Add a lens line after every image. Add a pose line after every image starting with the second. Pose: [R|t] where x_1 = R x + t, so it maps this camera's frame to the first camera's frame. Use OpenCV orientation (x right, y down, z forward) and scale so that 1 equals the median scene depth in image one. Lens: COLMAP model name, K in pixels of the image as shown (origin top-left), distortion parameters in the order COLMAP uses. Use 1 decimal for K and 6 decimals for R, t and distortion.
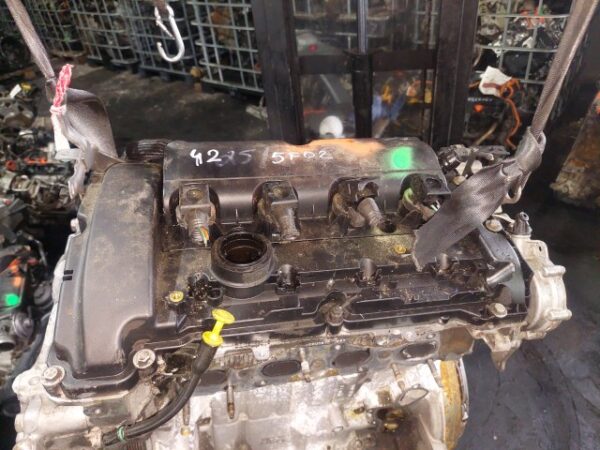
lens RADIAL K [[446.2, 0, 296.2], [0, 446.2, 222.9], [0, 0, 1]] dist [0.174100, -0.206925]
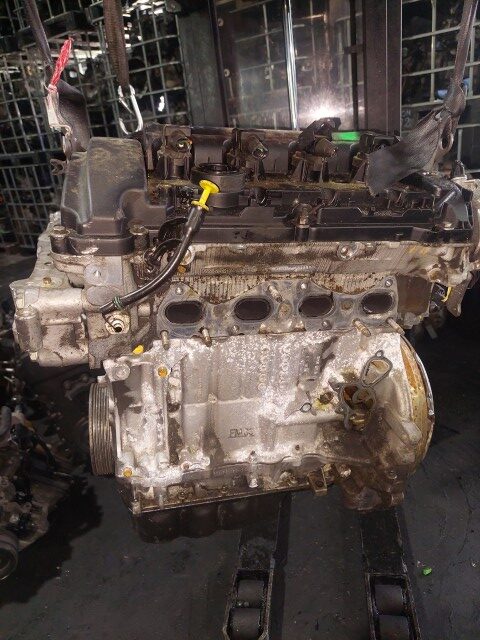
lens RADIAL K [[475.9, 0, 240.0], [0, 475.9, 320.0], [0, 0, 1]] dist [0.174100, -0.206925]
pose [[0.998845, -0.036594, 0.031127, -0.081353], [0.042960, 0.970375, -0.237754, 0.511129], [-0.021505, 0.238816, 0.970827, -0.071281]]
